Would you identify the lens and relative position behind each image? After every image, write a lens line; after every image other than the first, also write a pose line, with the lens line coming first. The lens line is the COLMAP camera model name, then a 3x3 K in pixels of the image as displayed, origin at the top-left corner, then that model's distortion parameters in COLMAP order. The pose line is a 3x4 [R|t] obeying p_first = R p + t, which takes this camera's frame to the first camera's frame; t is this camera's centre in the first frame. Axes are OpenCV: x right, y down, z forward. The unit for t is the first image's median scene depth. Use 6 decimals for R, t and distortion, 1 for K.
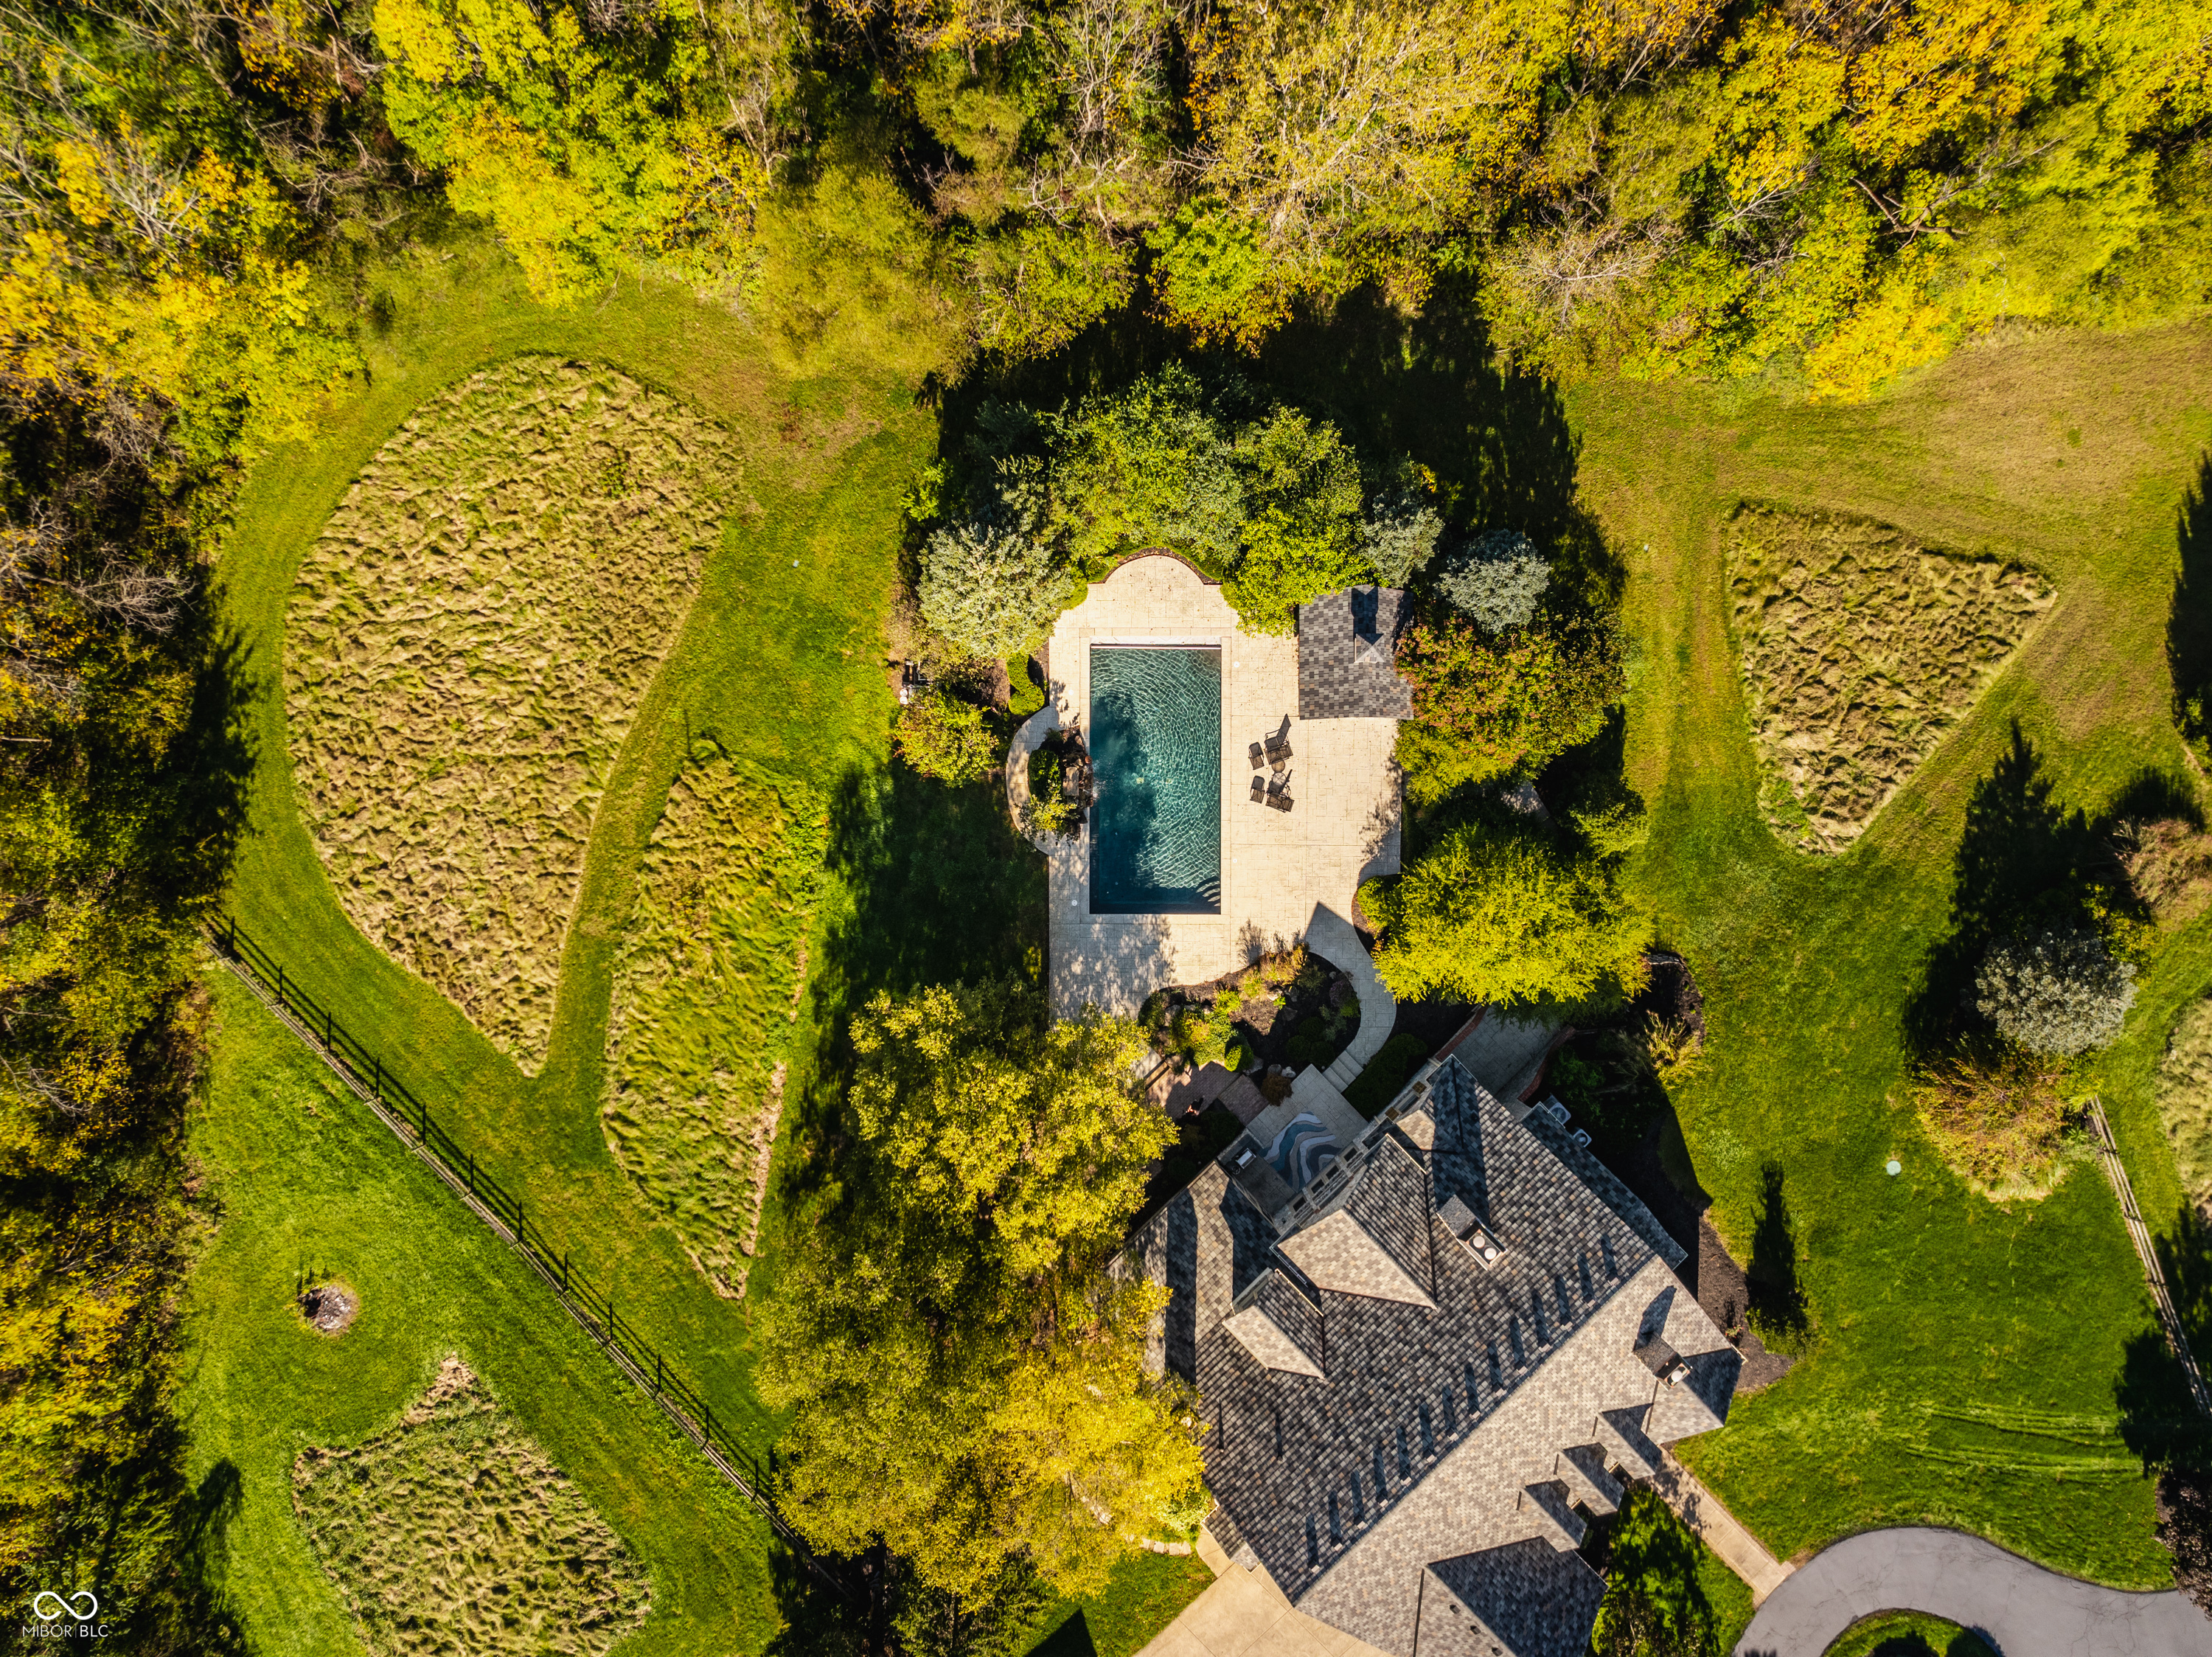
lens RADIAL K [[1555.6, 0, 1101.6], [0, 1555.6, 828.6], [0, 0, 1]] dist [-0.038427, 0.004934]
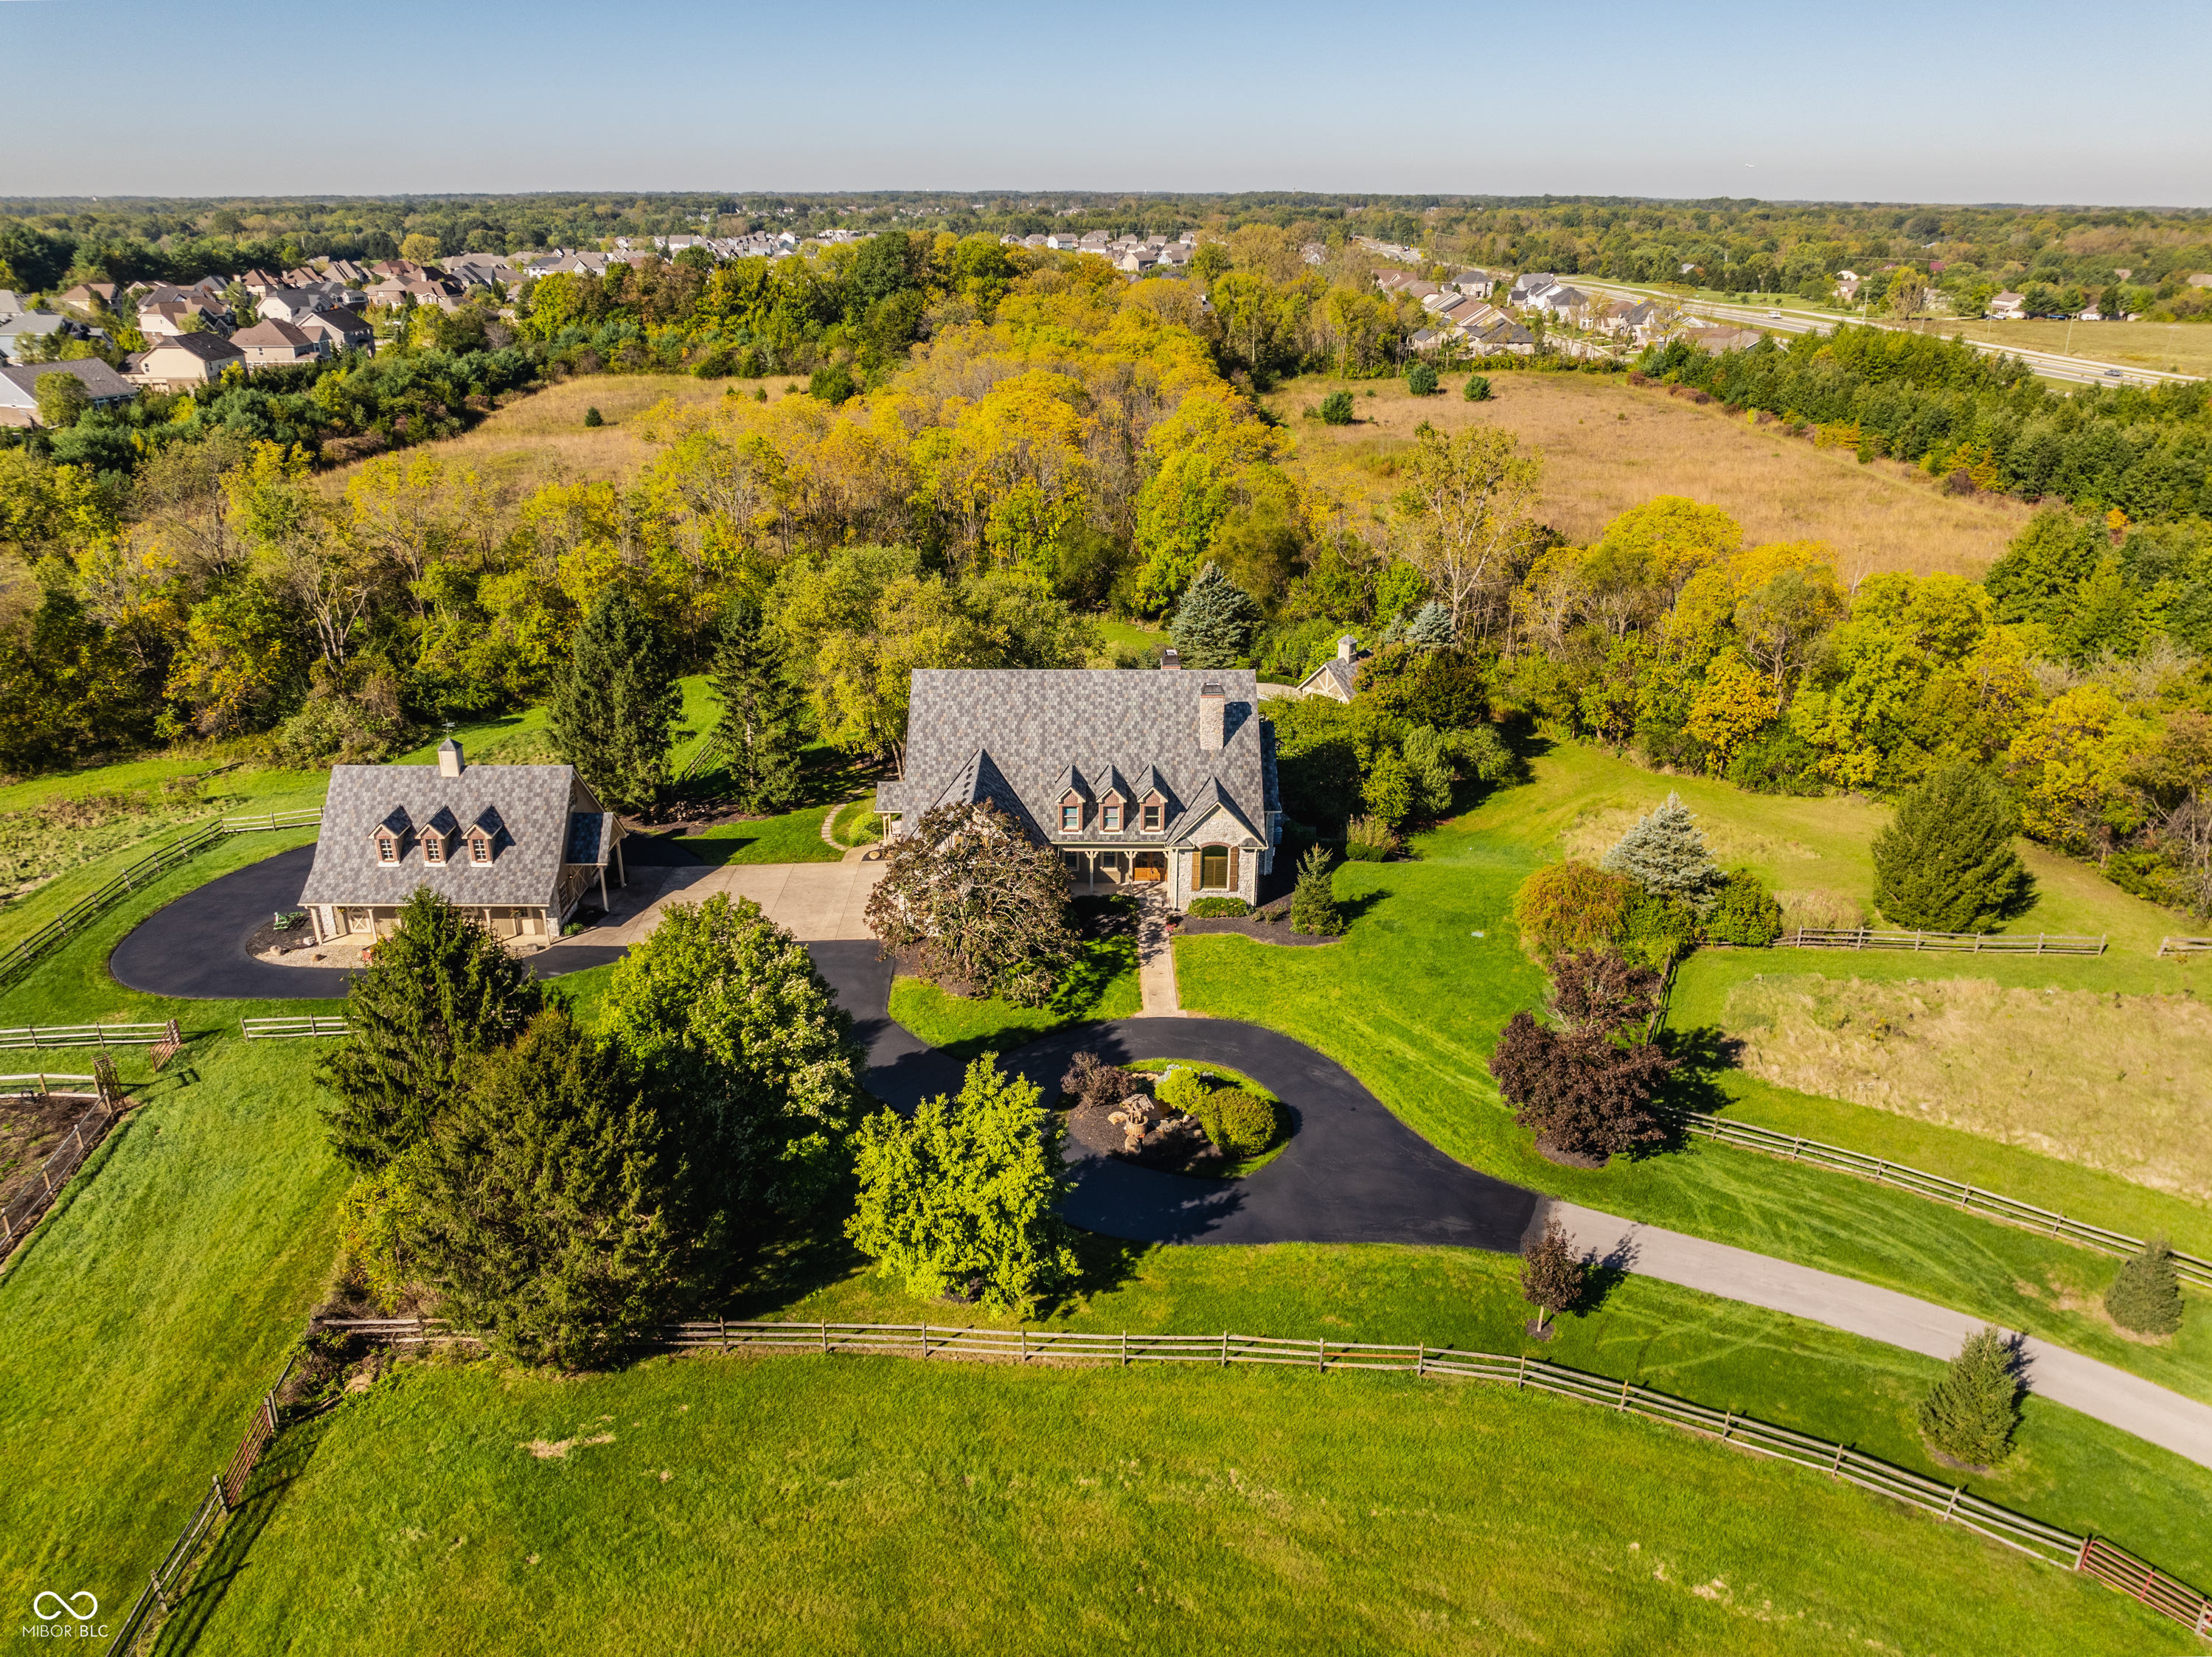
lens RADIAL K [[1555.6, 0, 1087.9], [0, 1555.6, 828.8], [0, 0, 1]] dist [-0.038427, 0.004934]
pose [[0.716973, 0.261414, -0.646229, 1.047882], [-0.697098, 0.266497, -0.665607, 1.192916], [-0.001781, 0.927708, 0.373303, 0.493053]]
